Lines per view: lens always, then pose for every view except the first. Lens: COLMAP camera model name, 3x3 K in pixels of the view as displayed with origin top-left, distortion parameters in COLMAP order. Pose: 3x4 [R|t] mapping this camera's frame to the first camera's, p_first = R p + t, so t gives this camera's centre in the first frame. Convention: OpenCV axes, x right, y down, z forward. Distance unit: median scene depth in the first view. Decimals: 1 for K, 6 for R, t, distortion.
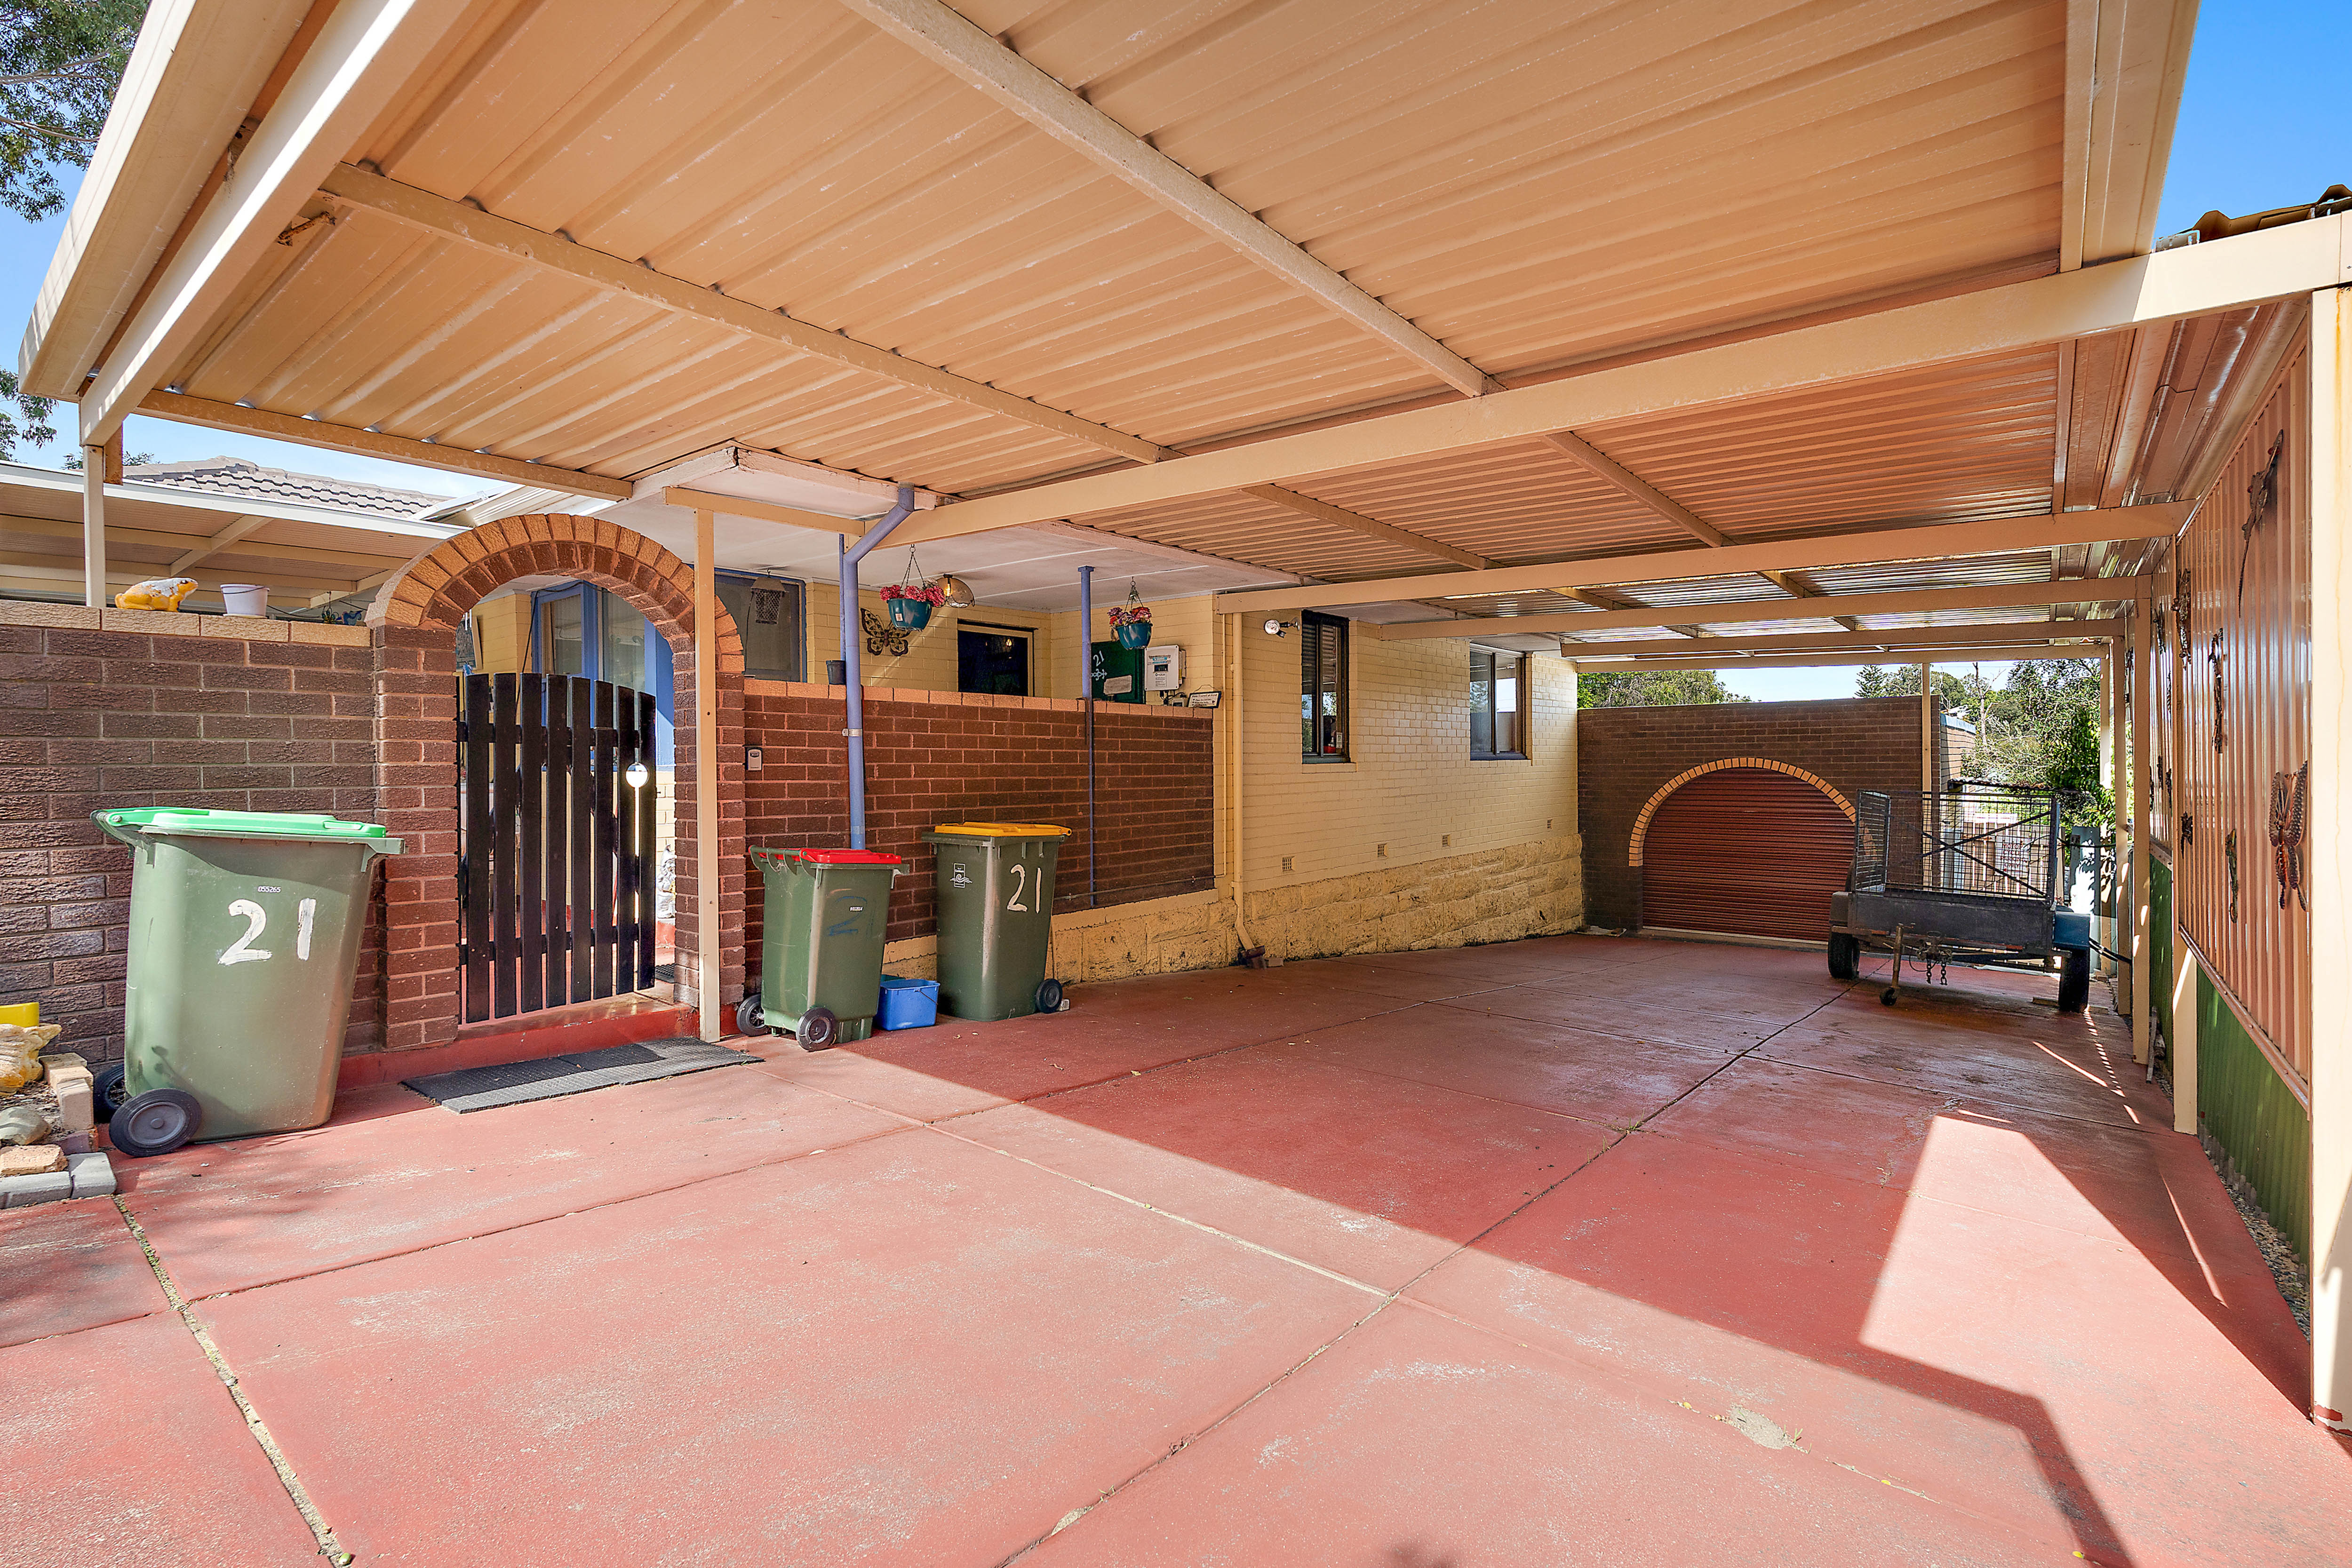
lens RADIAL K [[1064.3, 0, 1175.5], [0, 1064.3, 770.3], [0, 0, 1]] dist [0.000103, -0.000733]
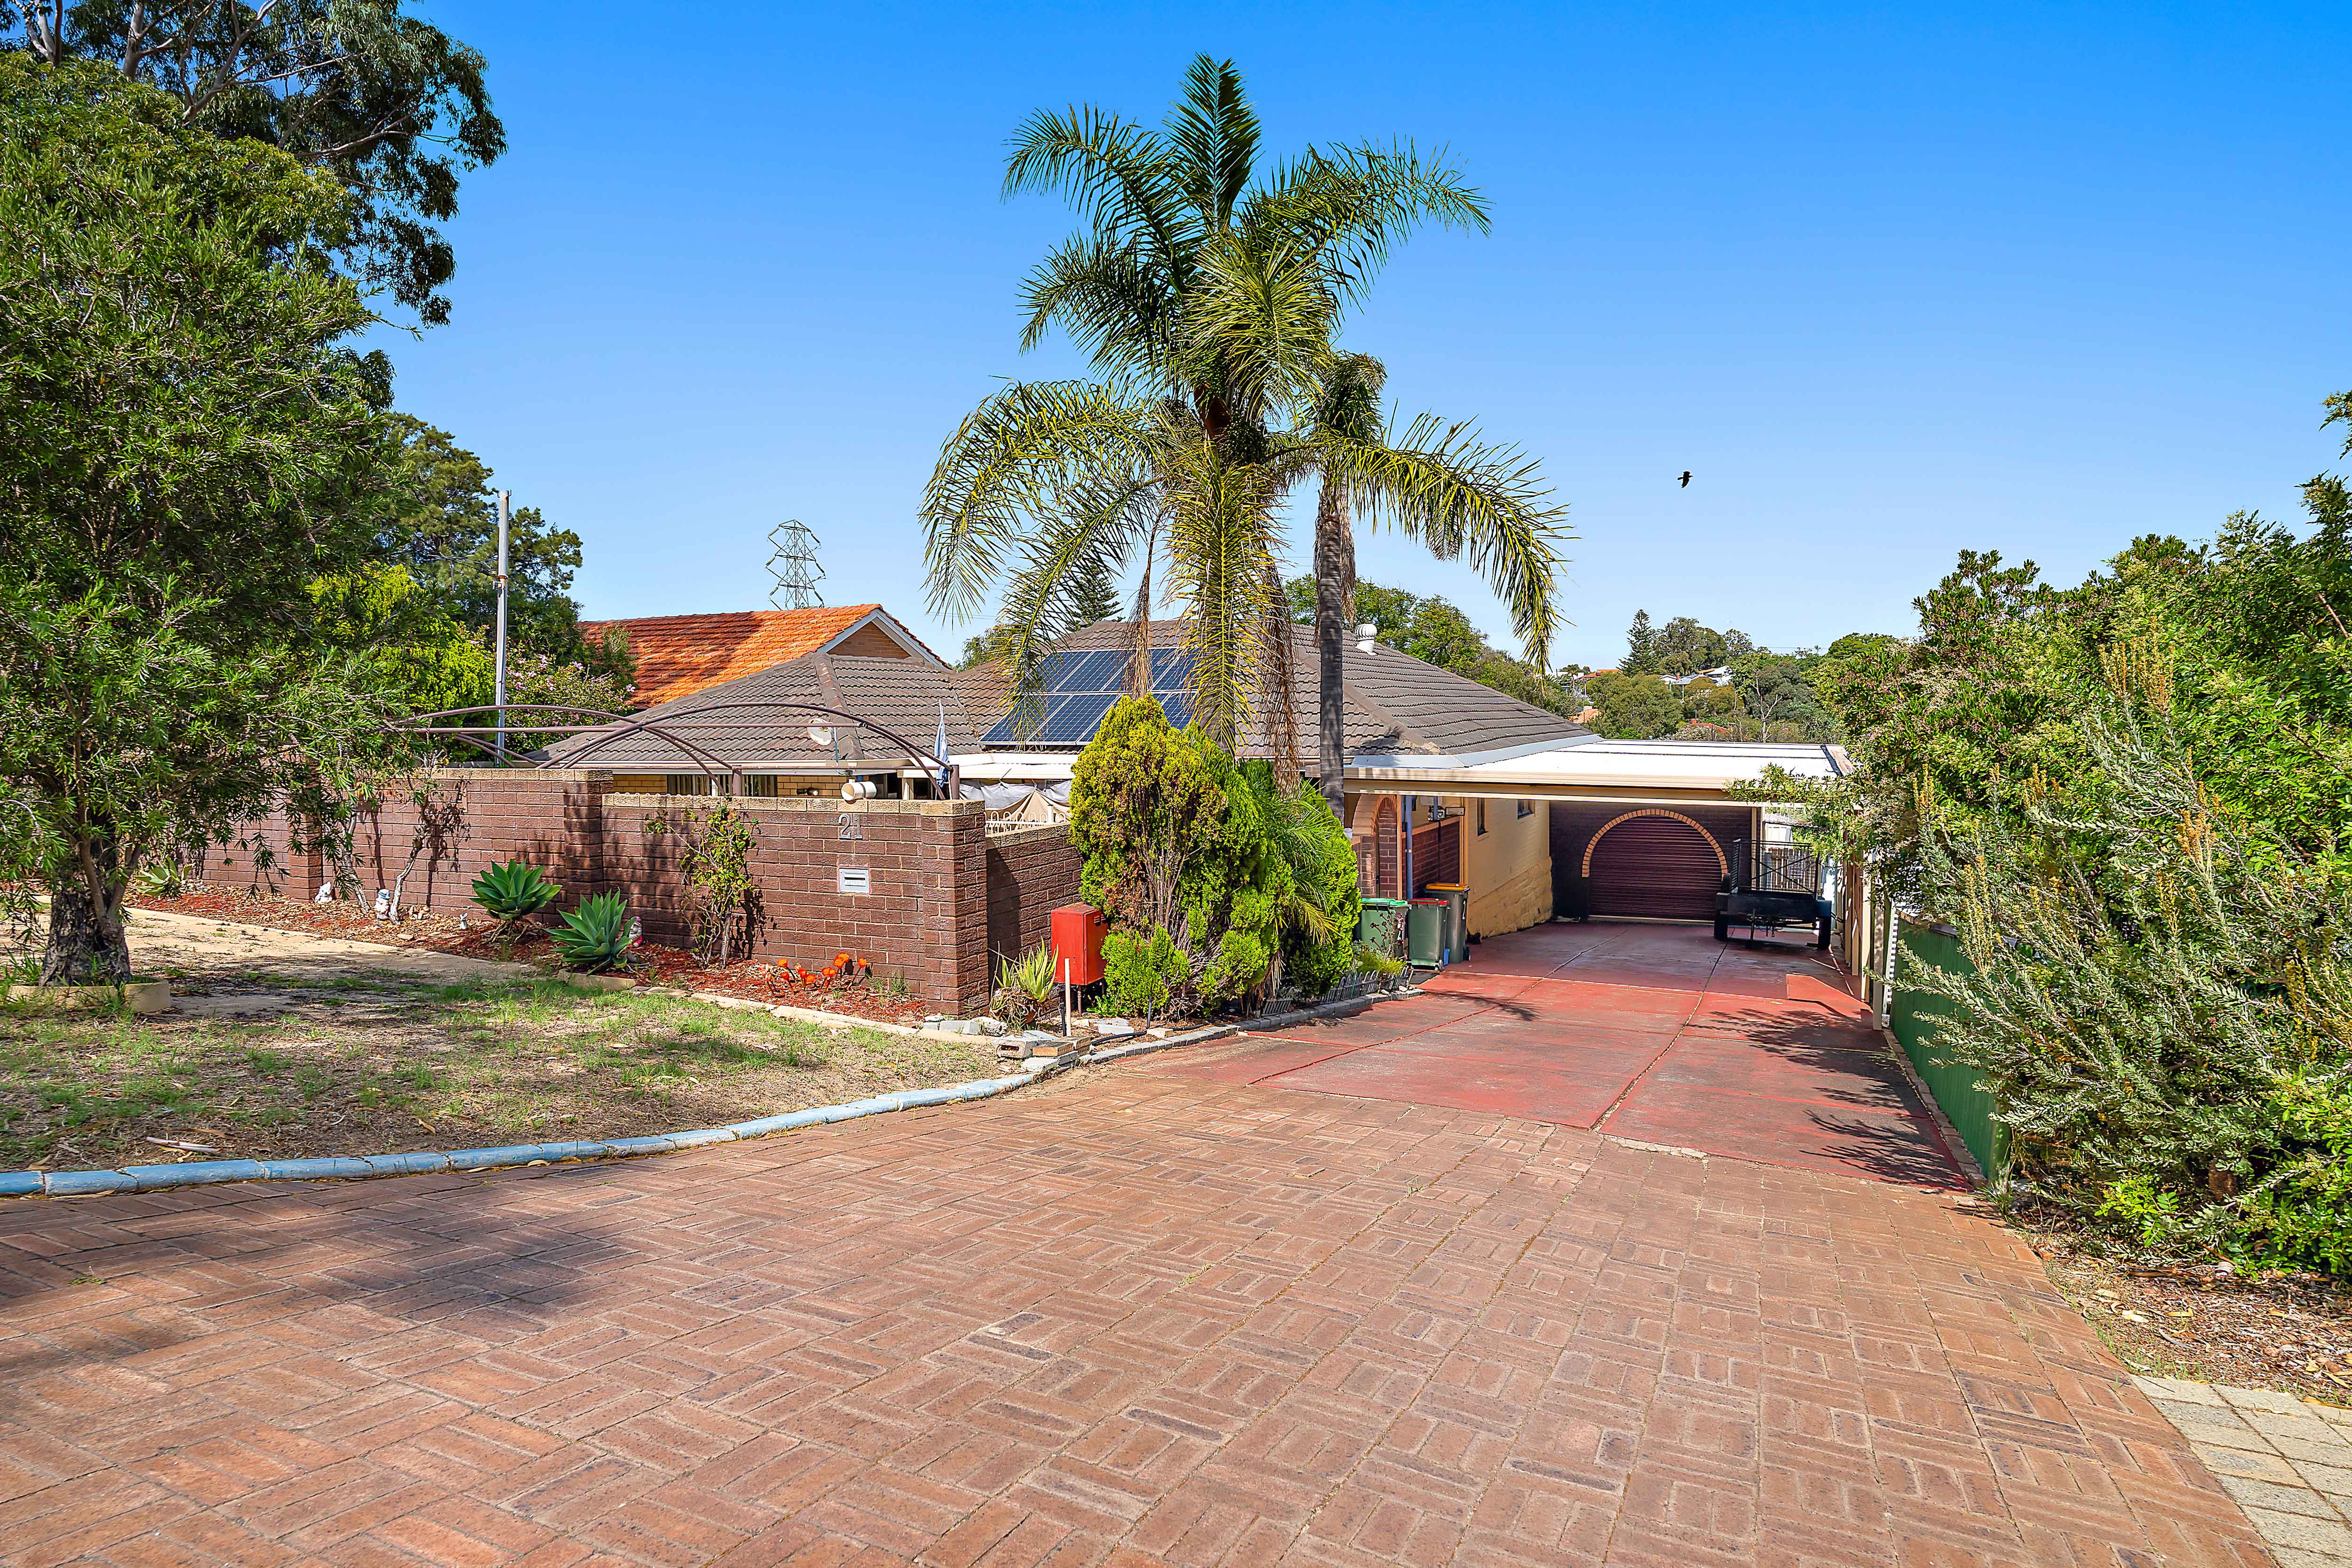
lens RADIAL K [[1346.1, 0, 1186.3], [0, 1346.1, 785.8], [0, 0, 1]] dist [0.032327, 0.000742]
pose [[0.966343, -0.014914, 0.256823, -0.732247], [0.004459, 0.999139, 0.041244, -0.146358], [-0.257217, -0.038711, 0.965578, -0.865768]]
